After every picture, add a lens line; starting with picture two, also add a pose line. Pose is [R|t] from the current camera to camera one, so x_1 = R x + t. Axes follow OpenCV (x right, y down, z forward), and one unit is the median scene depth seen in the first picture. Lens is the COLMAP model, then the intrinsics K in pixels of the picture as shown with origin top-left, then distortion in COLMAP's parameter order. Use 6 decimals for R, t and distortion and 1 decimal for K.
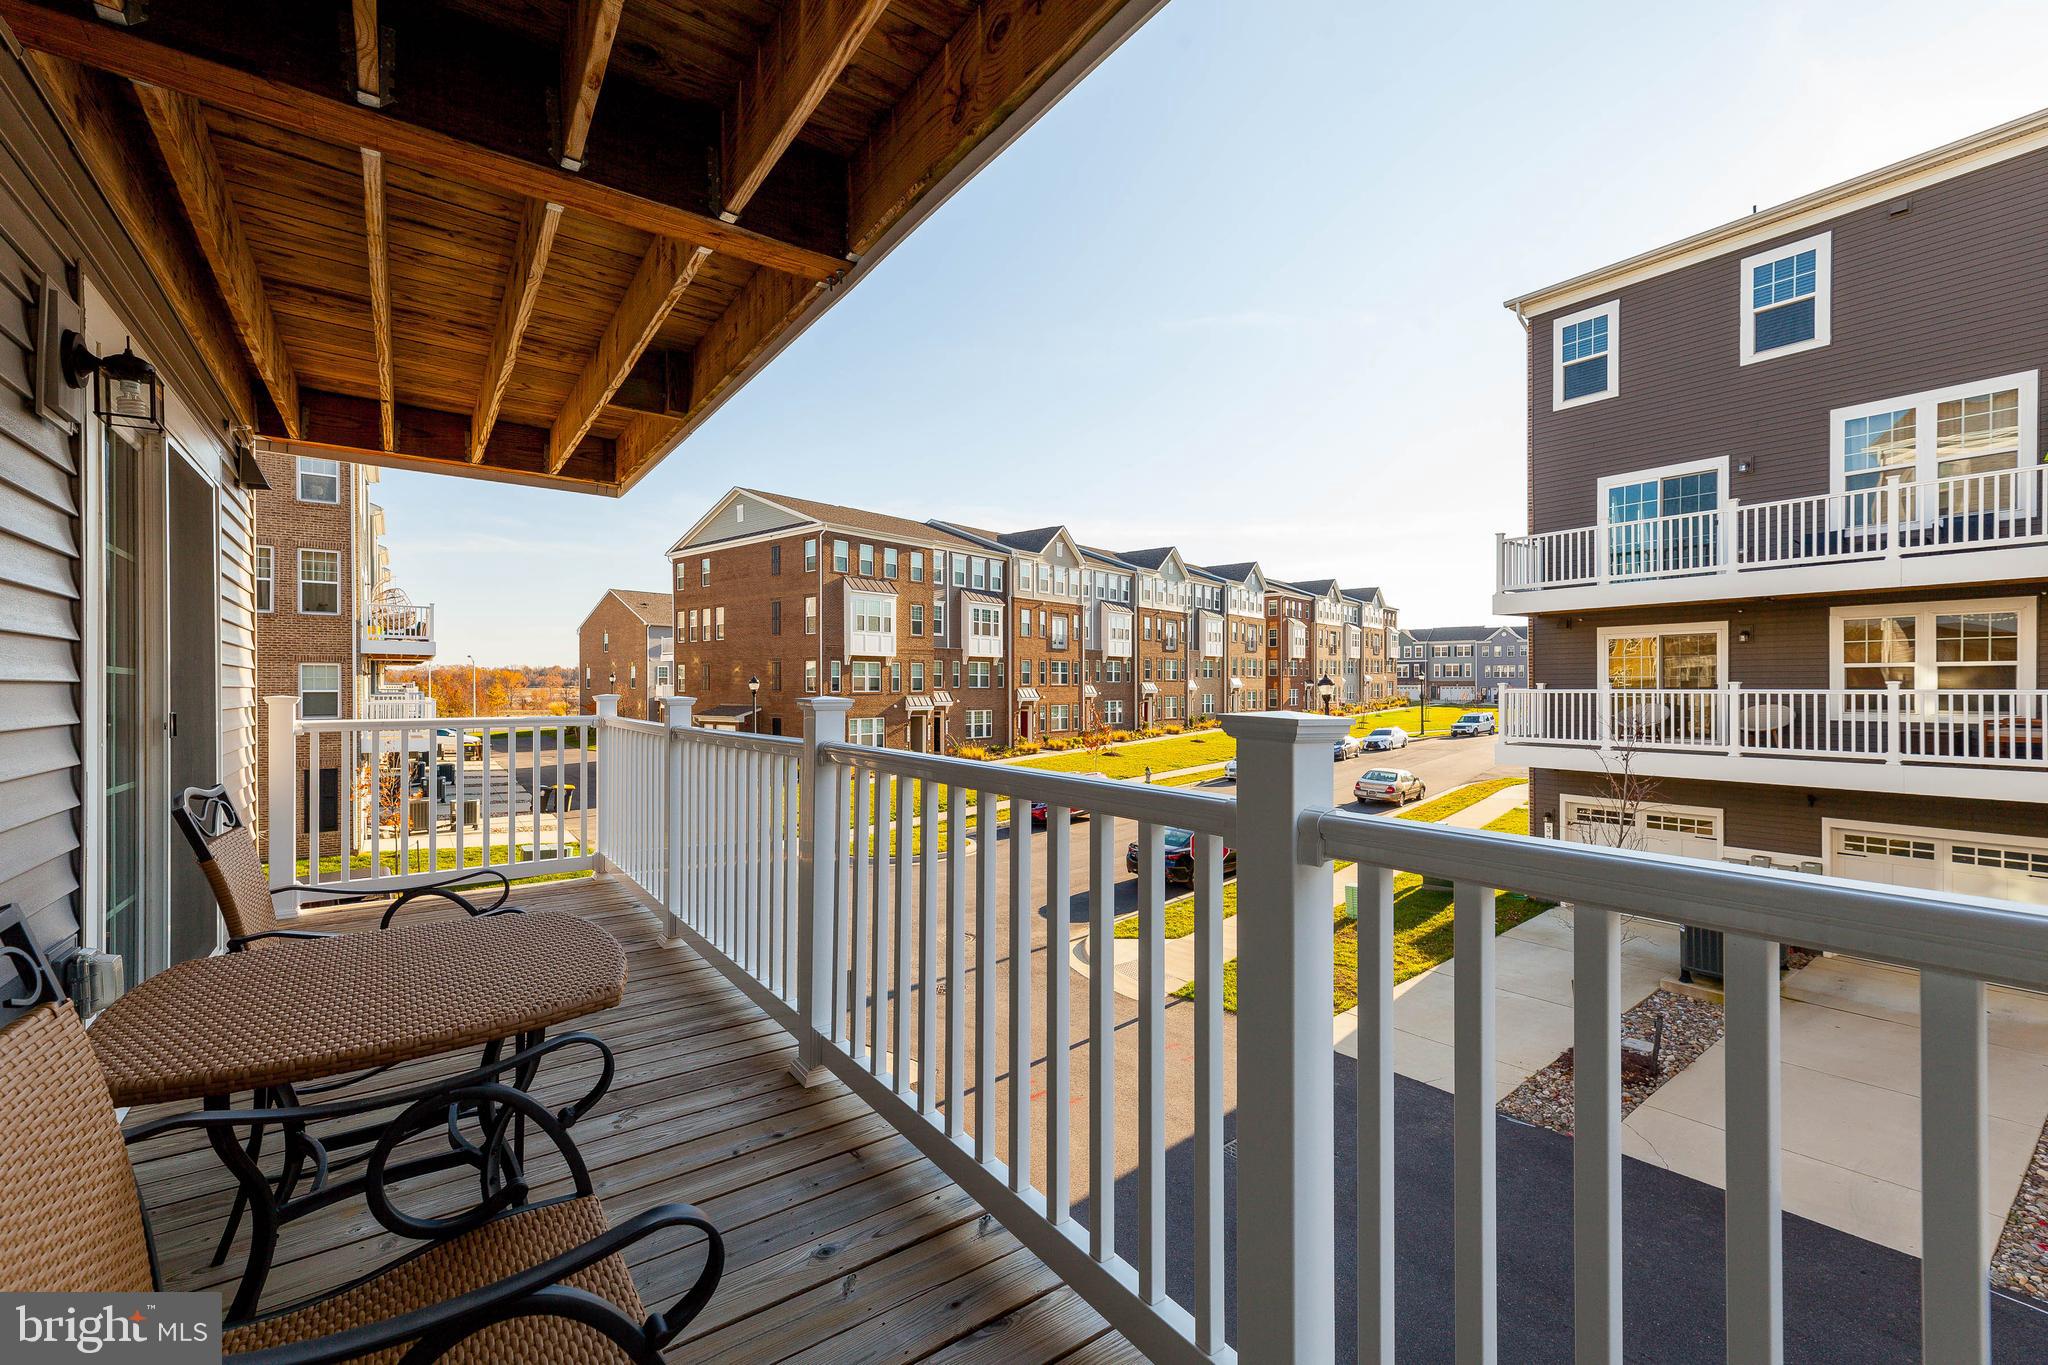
lens RADIAL K [[849.8, 0, 1014.4], [0, 849.8, 673.0], [0, 0, 1]] dist [0.001426, 0.000159]
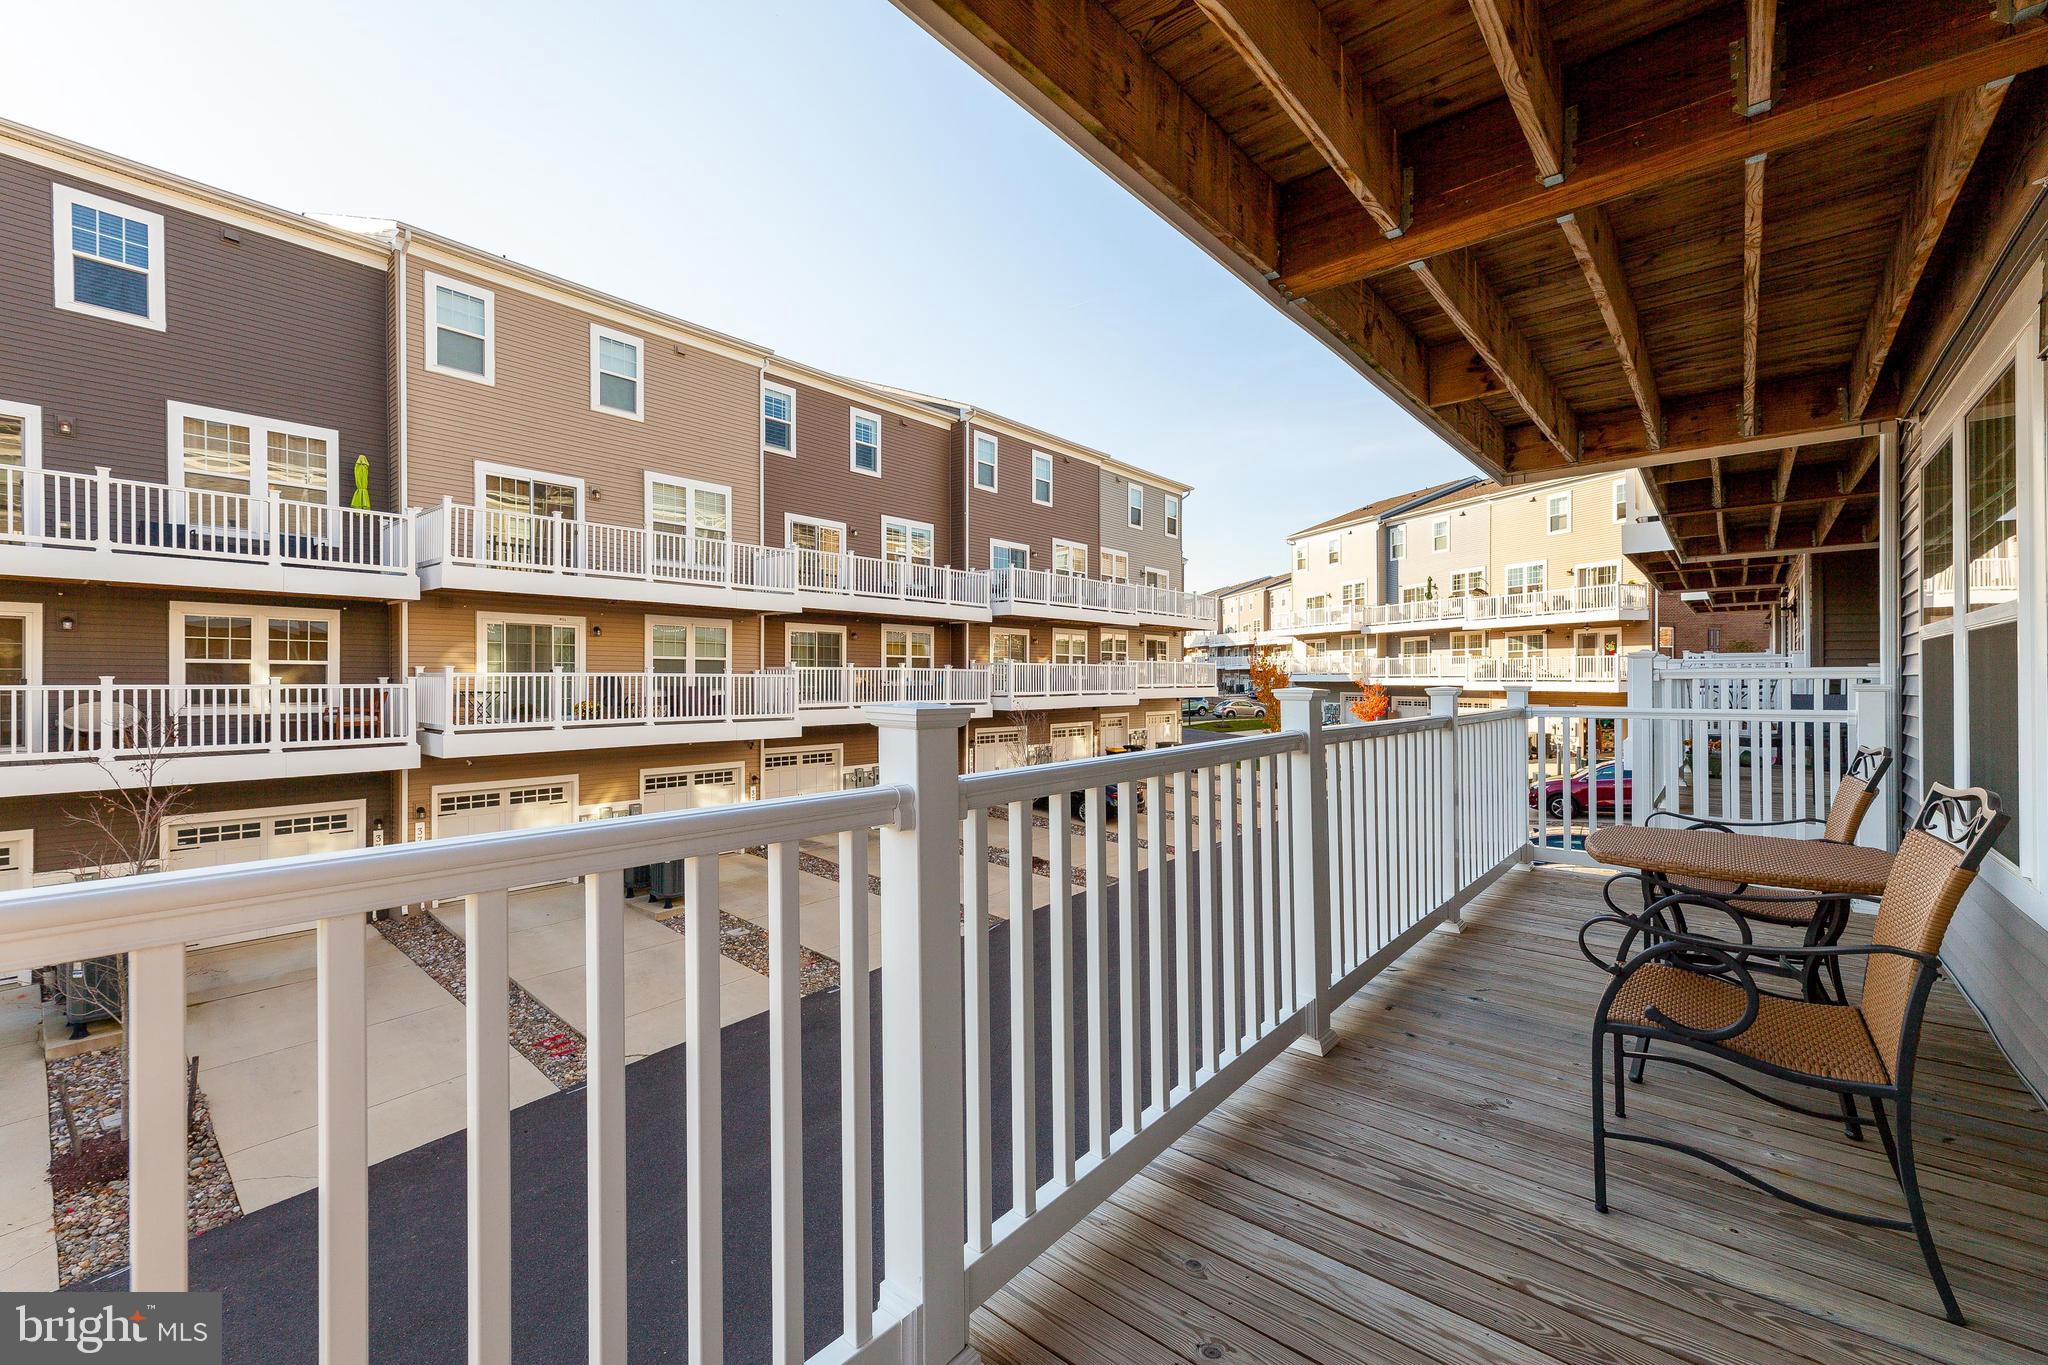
lens RADIAL K [[821.4, 0, 1020.3], [0, 821.4, 663.4], [0, 0, 1]] dist [0.001335, 0.000377]
pose [[-0.250085, 0.022471, 0.967963, -0.211271], [-0.015476, 0.999510, -0.027202, 0.005750], [-0.968100, -0.021783, -0.249615, 0.298889]]
